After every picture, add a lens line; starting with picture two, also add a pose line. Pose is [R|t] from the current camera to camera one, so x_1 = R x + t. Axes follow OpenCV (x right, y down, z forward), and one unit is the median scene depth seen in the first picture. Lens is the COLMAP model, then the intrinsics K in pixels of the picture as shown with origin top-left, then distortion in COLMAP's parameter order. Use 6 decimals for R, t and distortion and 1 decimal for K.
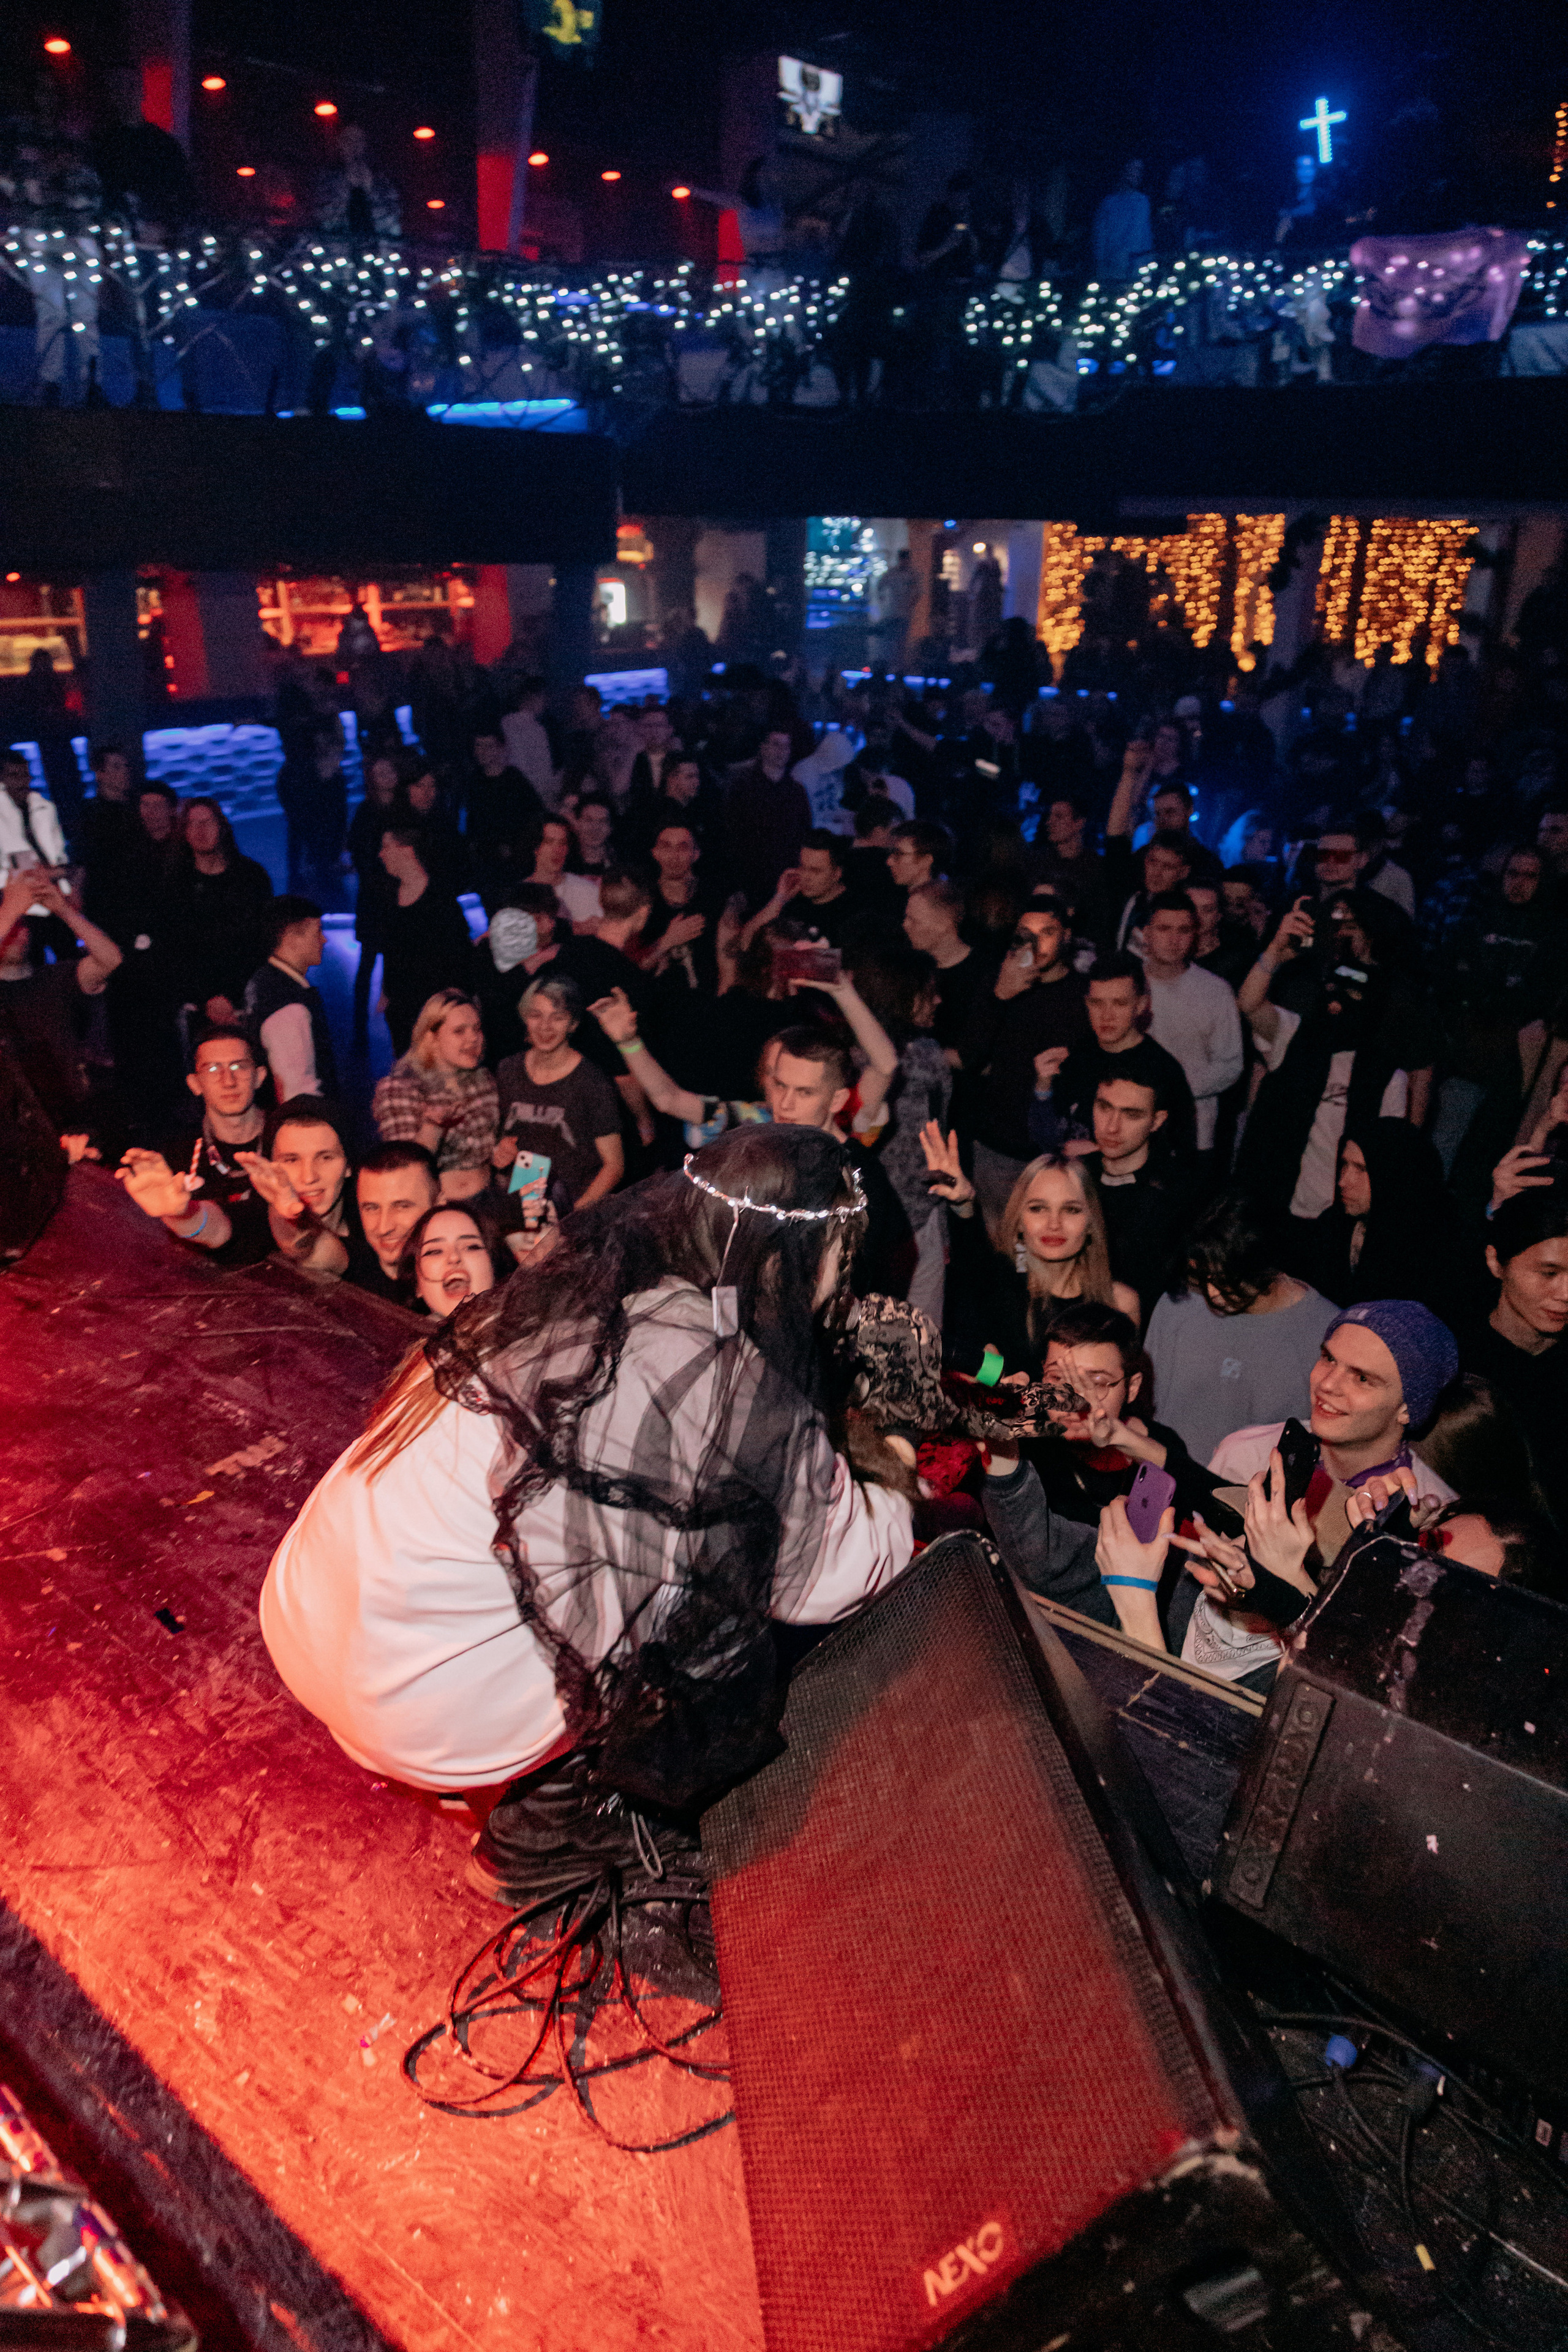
lens RADIAL K [[1554.2, 0, 792.2], [0, 1554.2, 1165.7], [0, 0, 1]] dist [-0.006011, 0.005652]
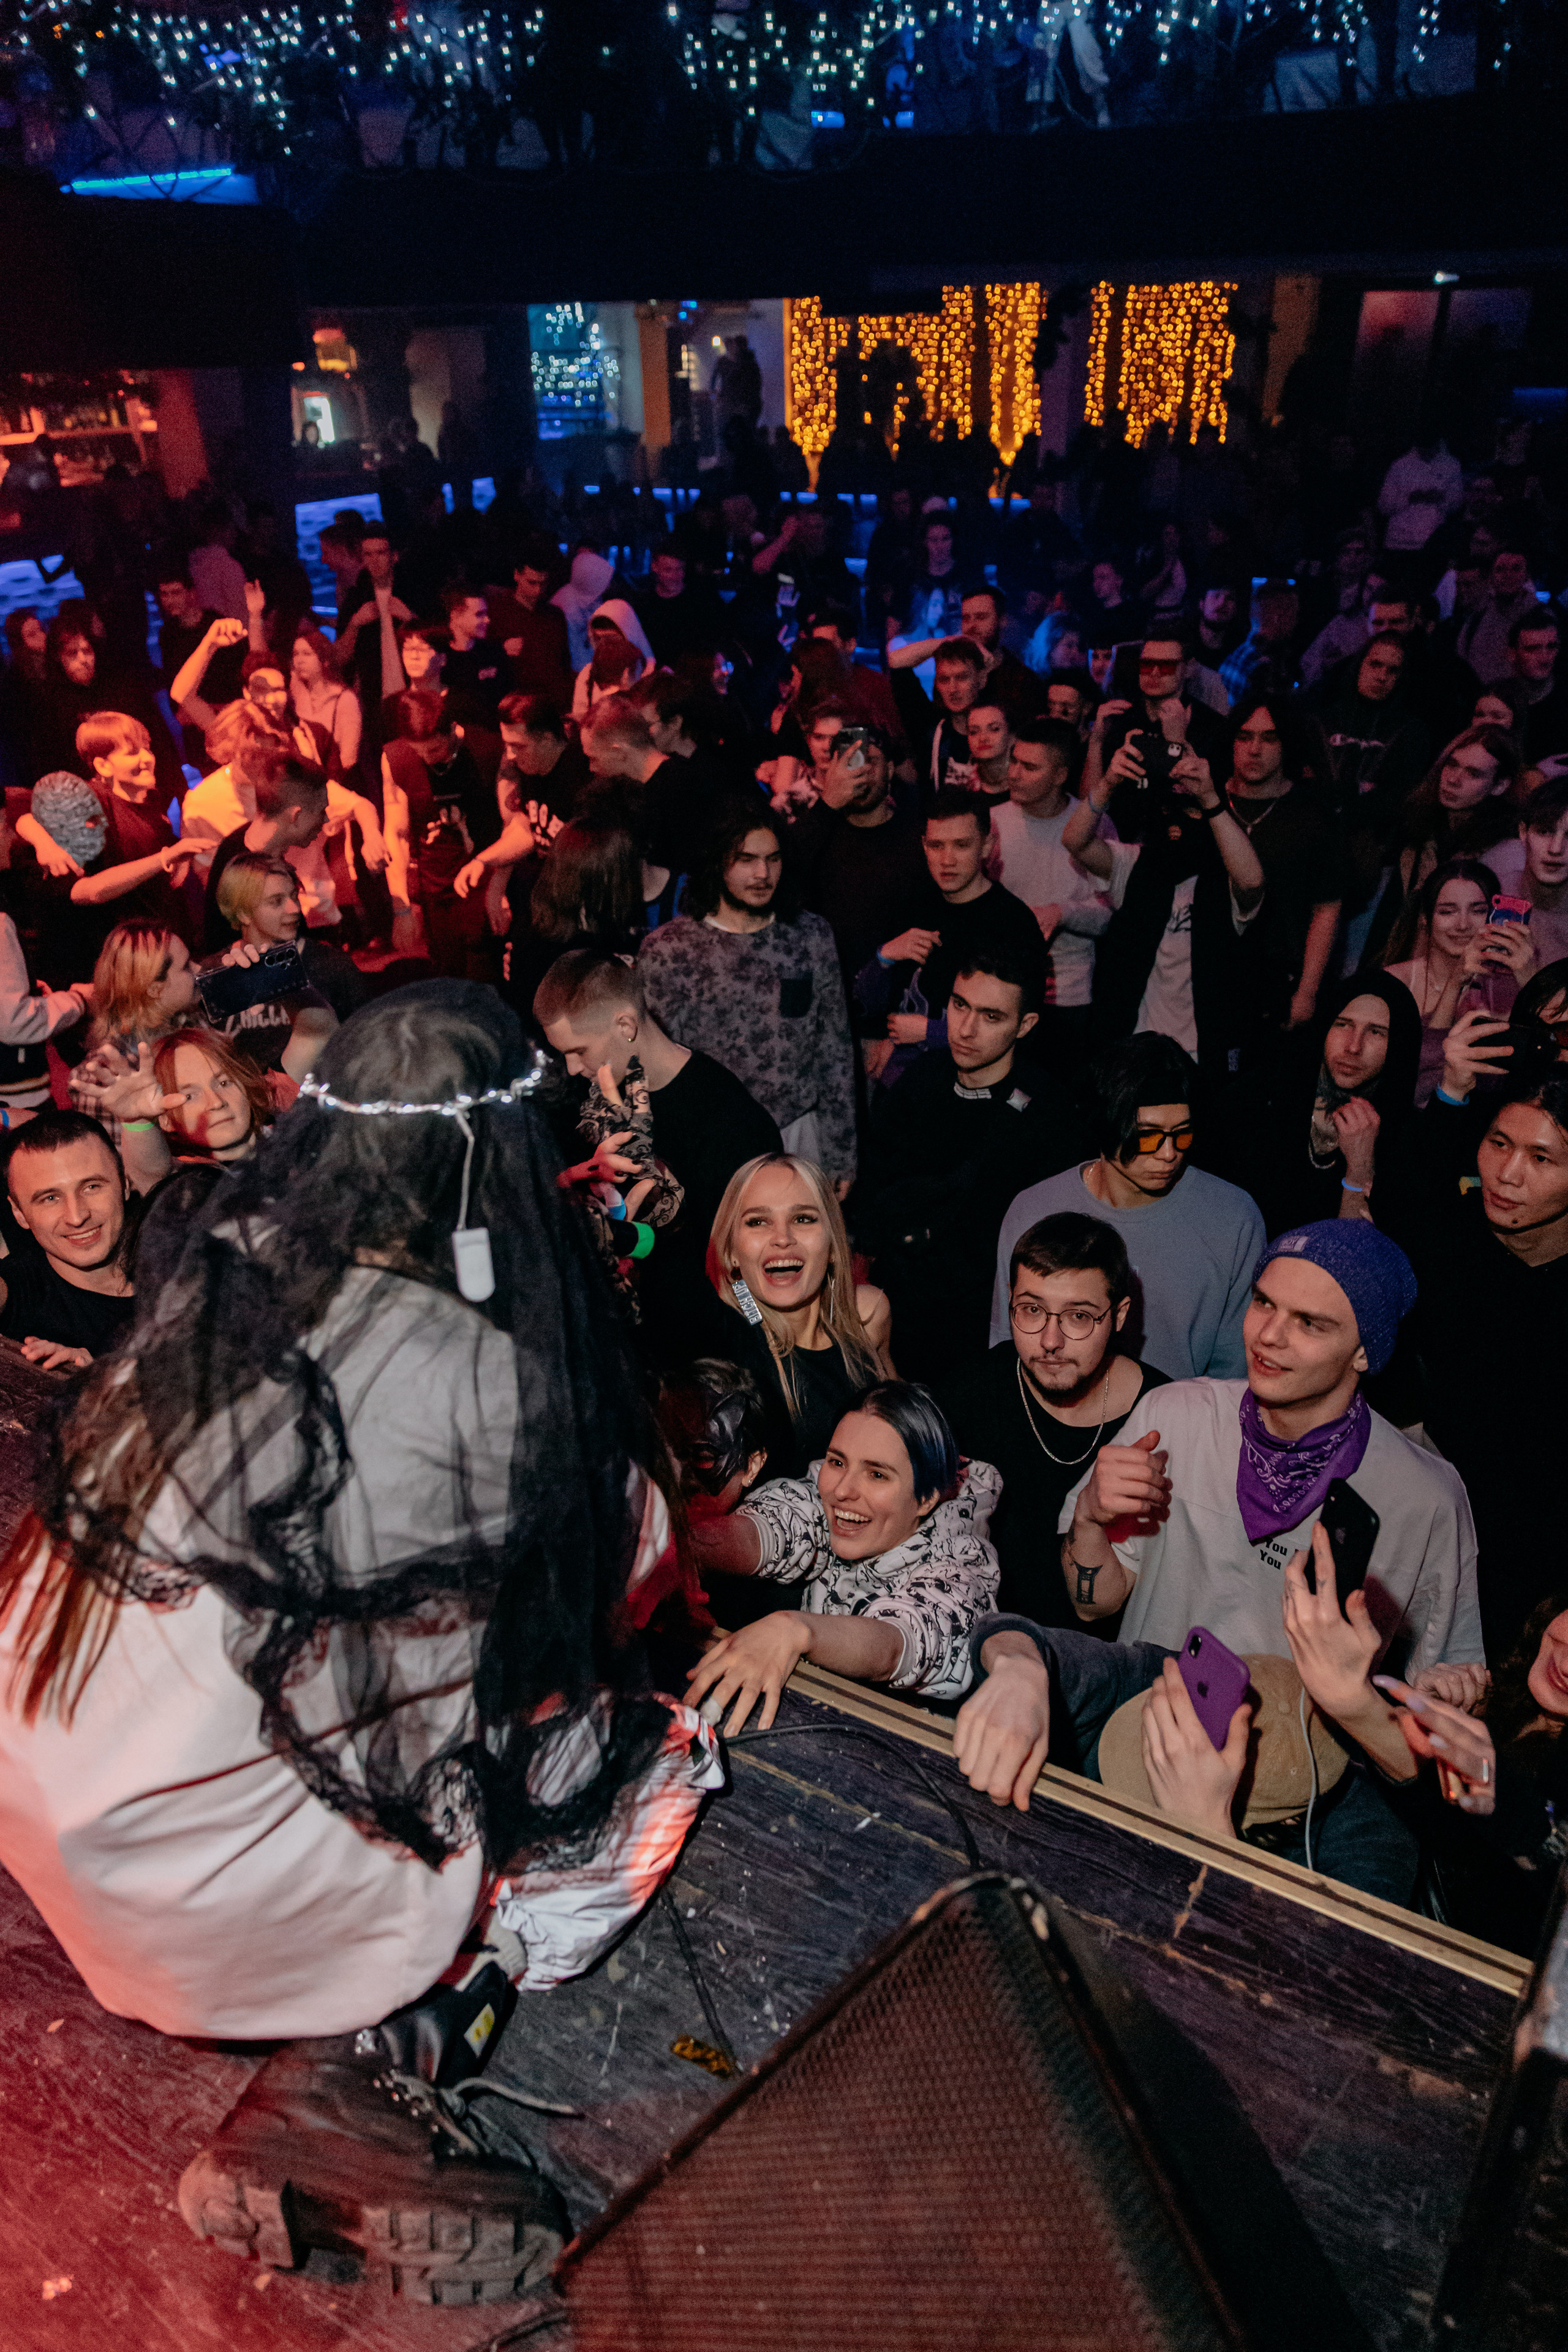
lens RADIAL K [[1554.2, 0, 786.4], [0, 1554.2, 1190.9], [0, 0, 1]] dist [-0.006011, 0.005652]
pose [[0.987671, -0.103614, 0.117347, -0.000272], [0.089204, 0.988510, 0.122027, -0.011171], [-0.128642, -0.110055, 0.985565, 0.050918]]
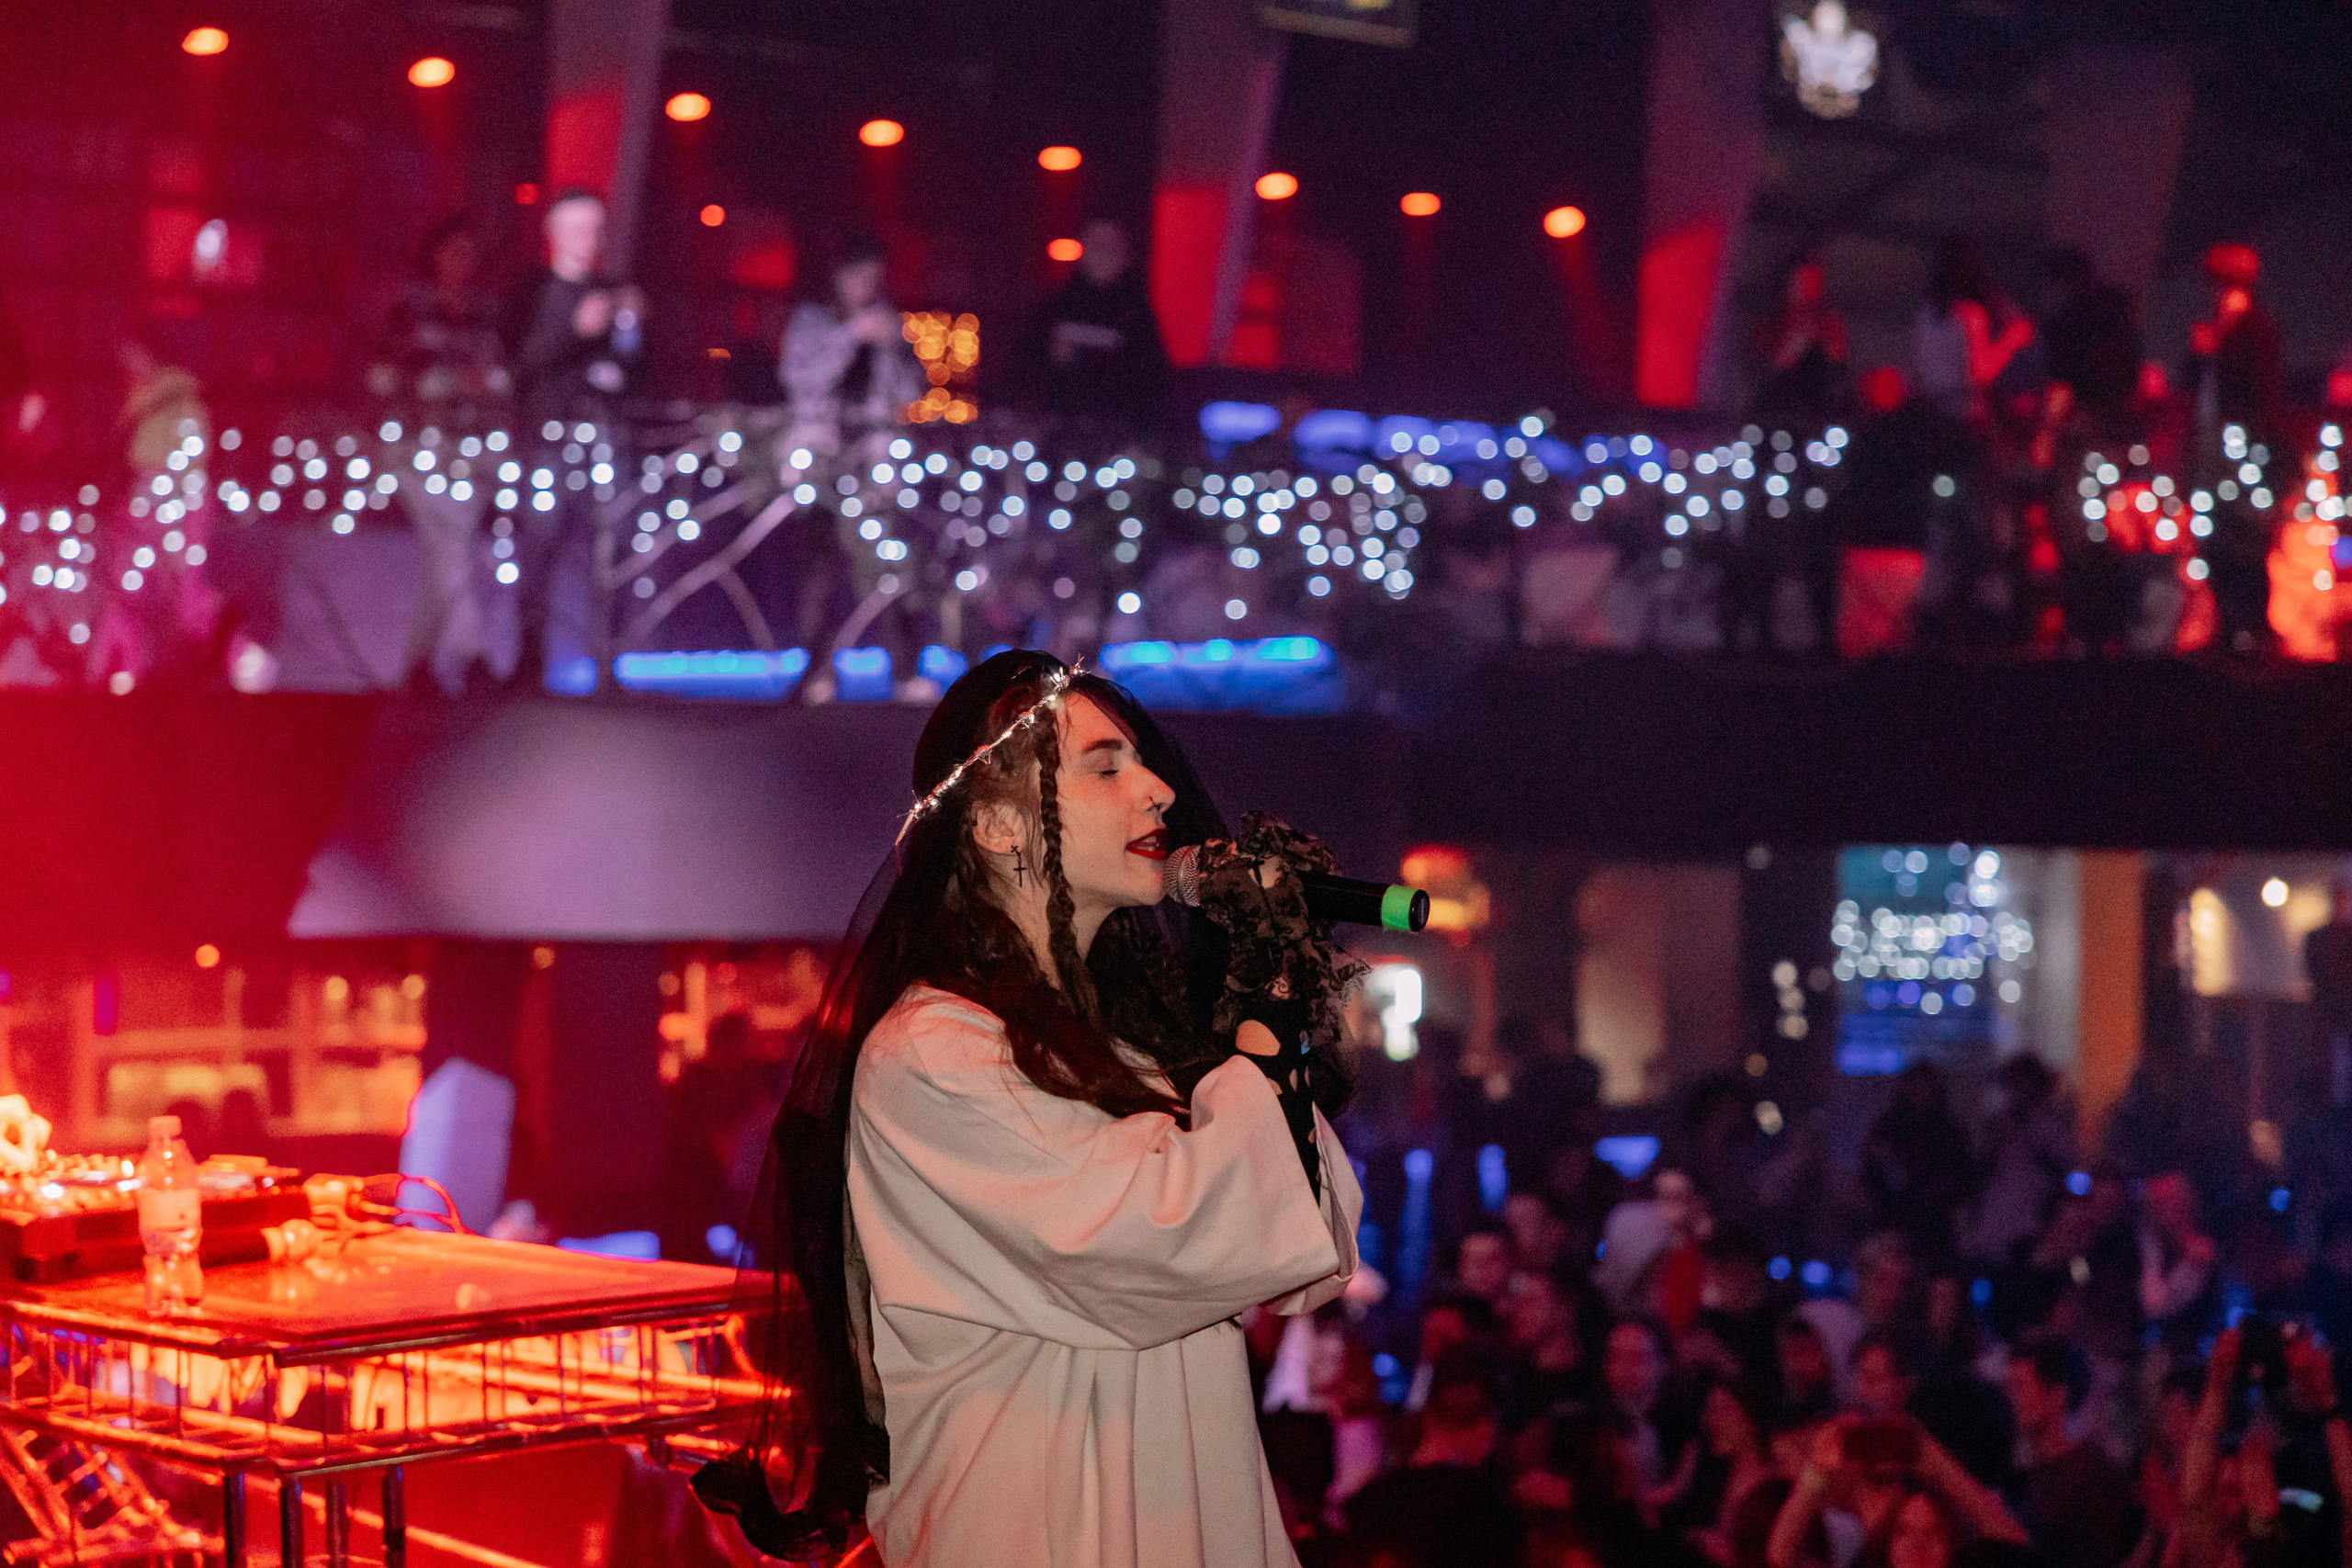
lens RADIAL K [[4735.1, 0, 1173.0], [0, 4735.1, 777.2], [0, 0, 1]] dist [0.023882, 0.000000]
pose [[0.986892, -0.003038, -0.161356, 0.069372], [-0.059814, 0.921732, -0.383188, 0.166291], [0.149890, 0.387816, 0.909468, -0.450624]]
